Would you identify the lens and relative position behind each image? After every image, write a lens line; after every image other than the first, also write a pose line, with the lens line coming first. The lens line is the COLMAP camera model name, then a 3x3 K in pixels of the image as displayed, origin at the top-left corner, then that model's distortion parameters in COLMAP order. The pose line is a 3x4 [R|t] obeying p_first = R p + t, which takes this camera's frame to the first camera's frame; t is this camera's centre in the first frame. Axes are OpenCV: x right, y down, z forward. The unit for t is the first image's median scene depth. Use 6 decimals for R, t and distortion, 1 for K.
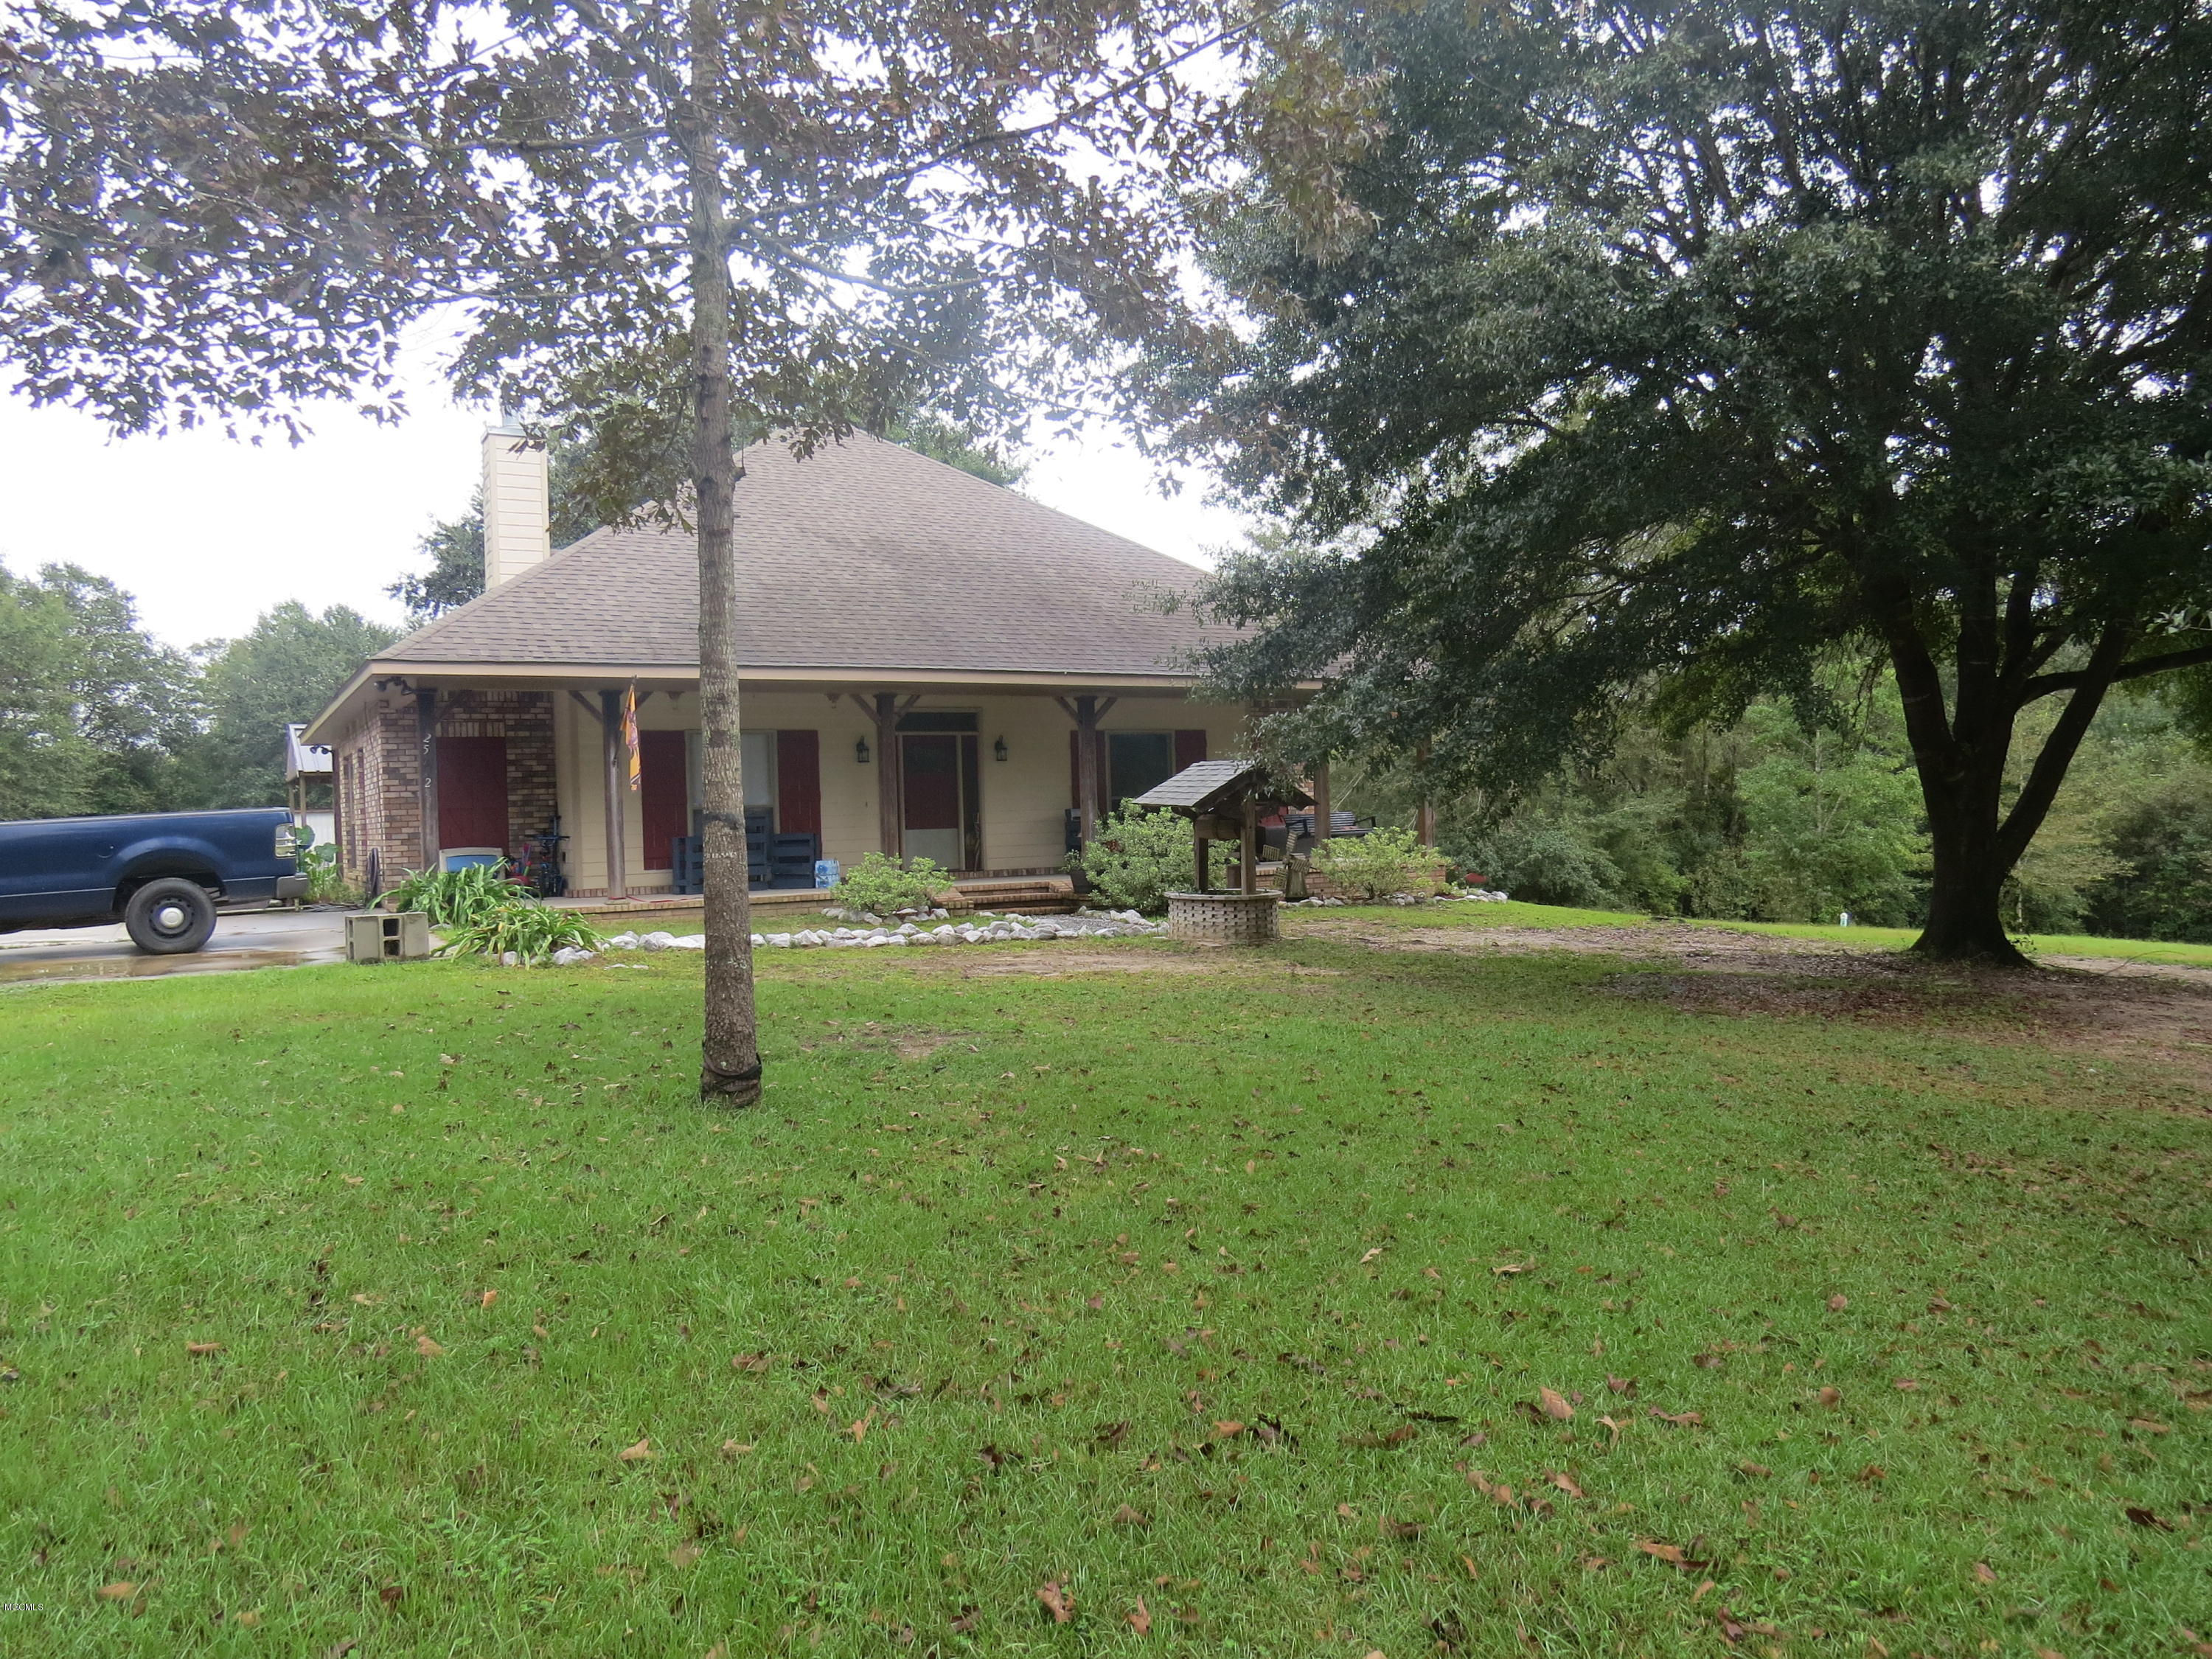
lens RADIAL K [[1585.4, 0, 1102.7], [0, 1585.4, 824.0], [0, 0, 1]] dist [-0.019136, 0.006054]
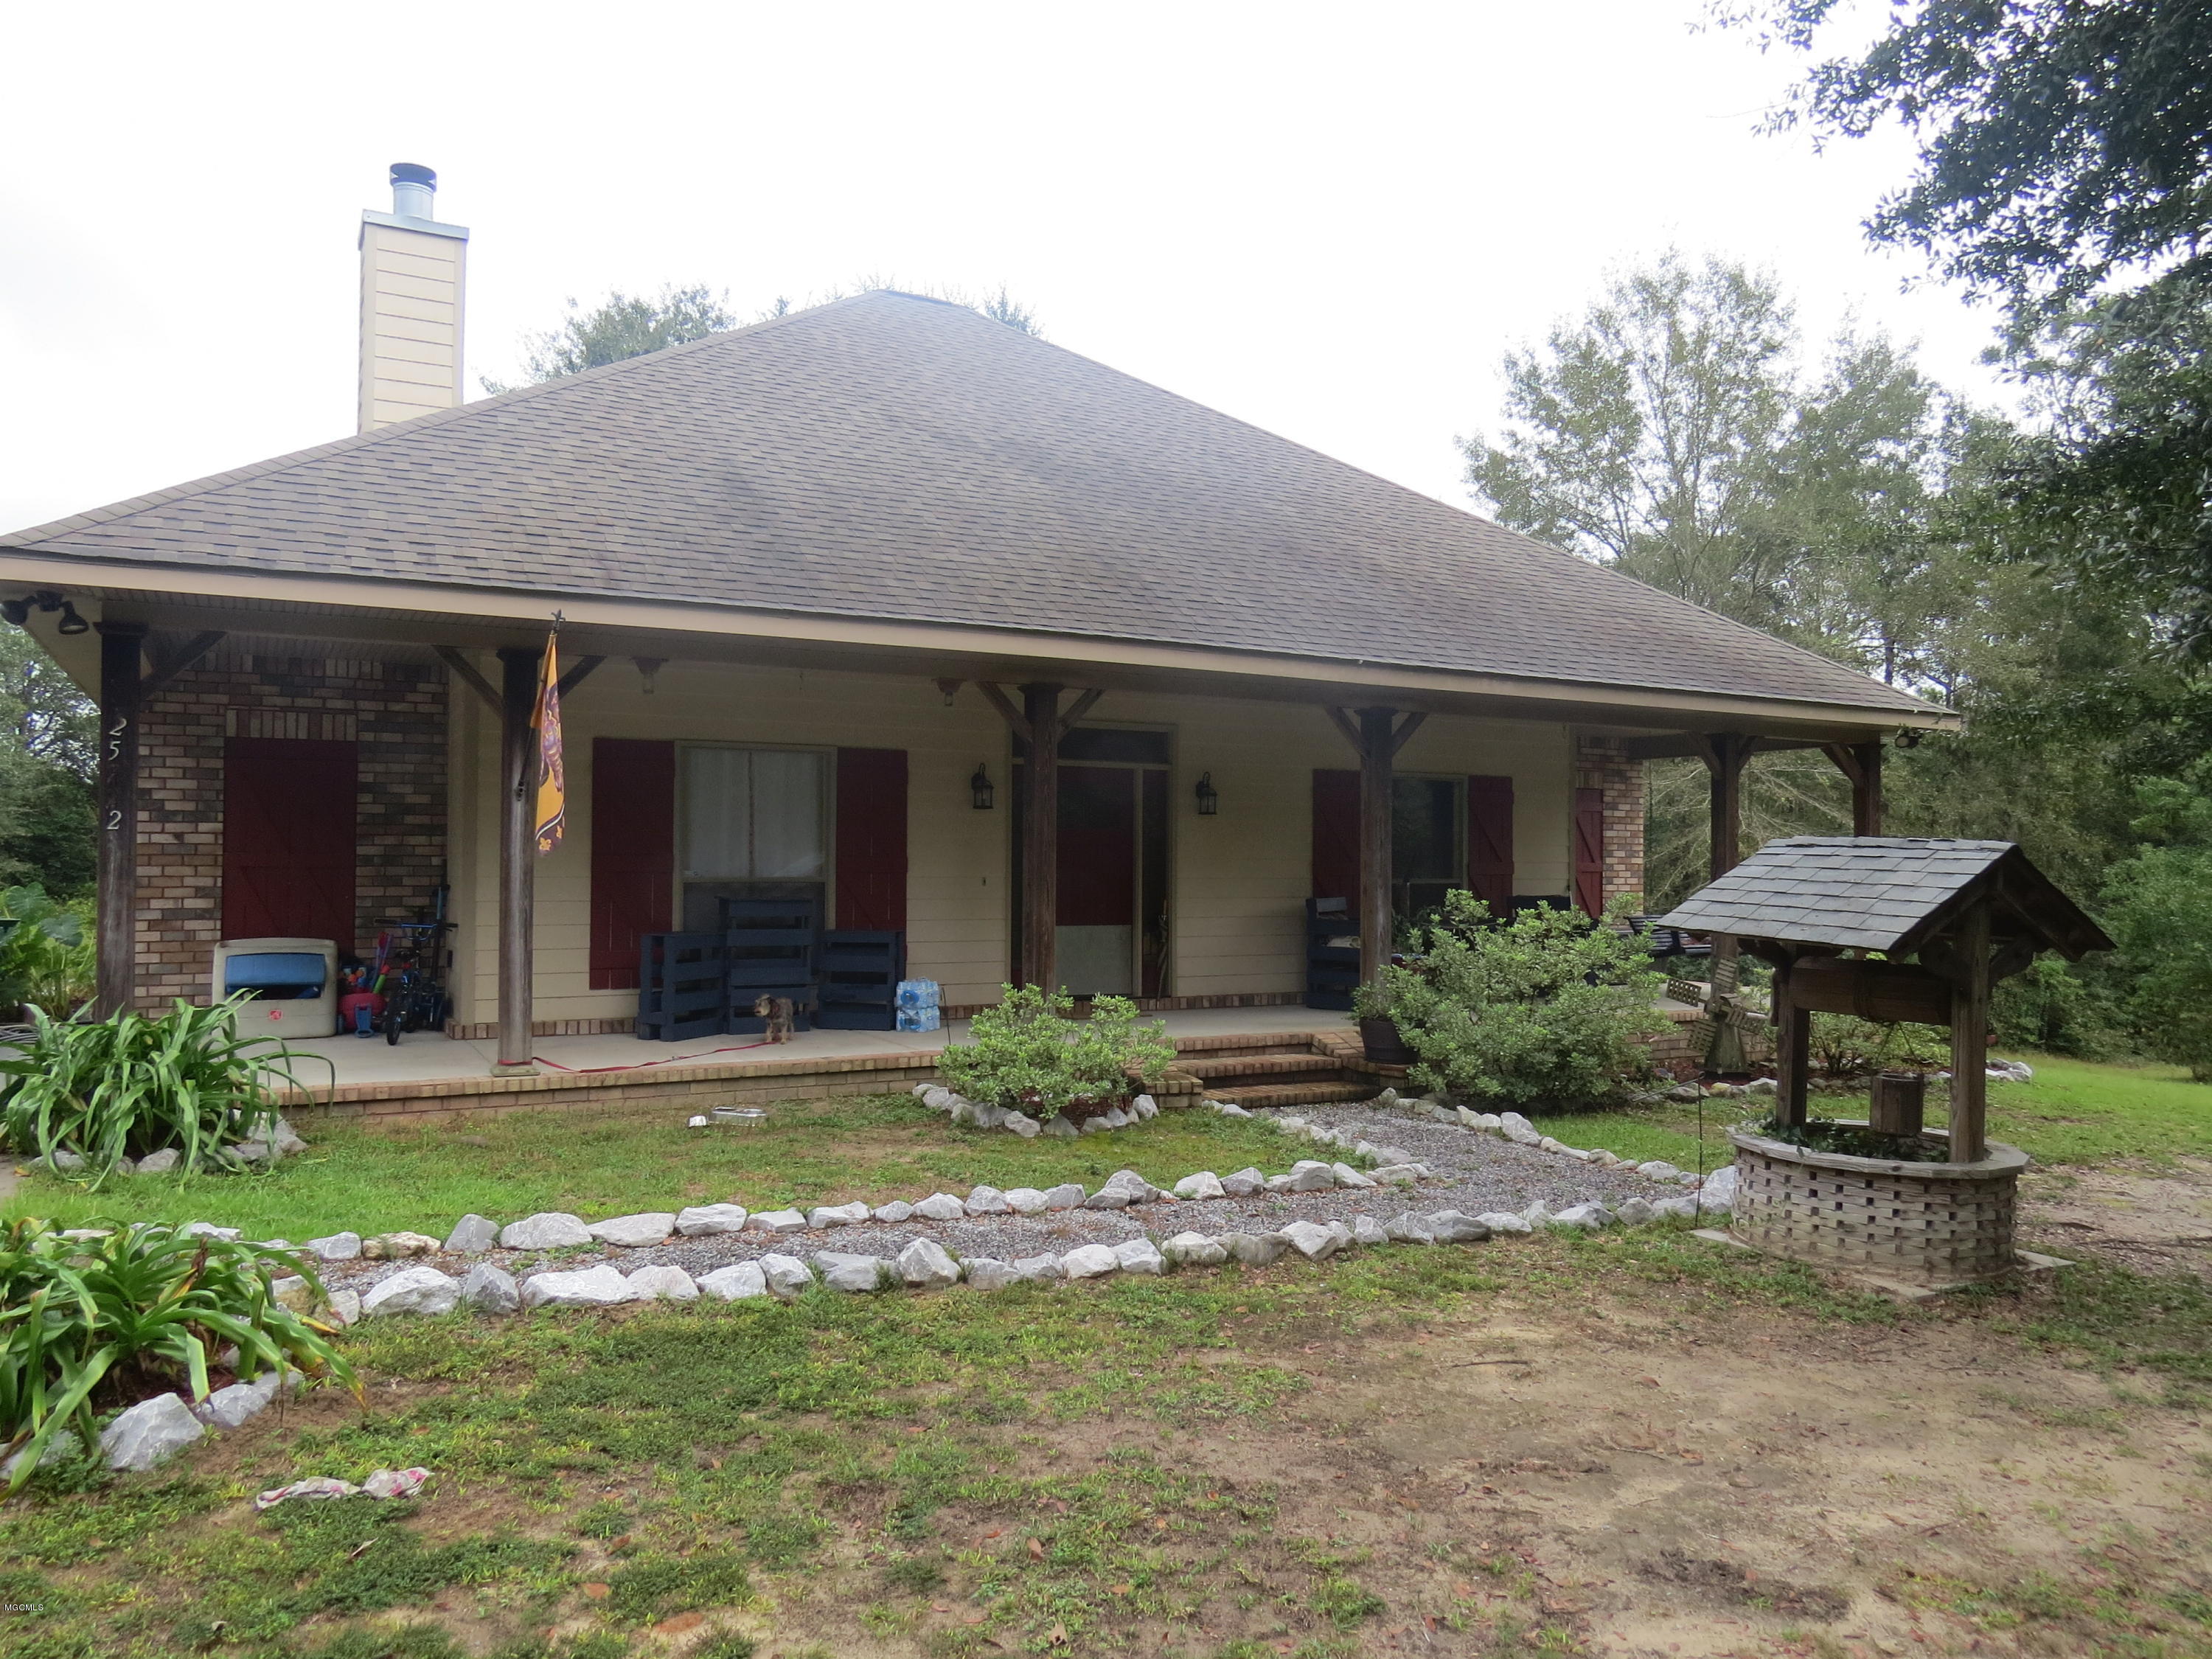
lens RADIAL K [[1585.4, 0, 1108.4], [0, 1585.4, 838.8], [0, 0, 1]] dist [-0.019136, 0.006054]
pose [[0.999203, 0.035862, -0.017520, -0.102184], [-0.036277, 0.999054, -0.023972, -0.017036], [0.016644, 0.024589, 0.999559, 0.454582]]
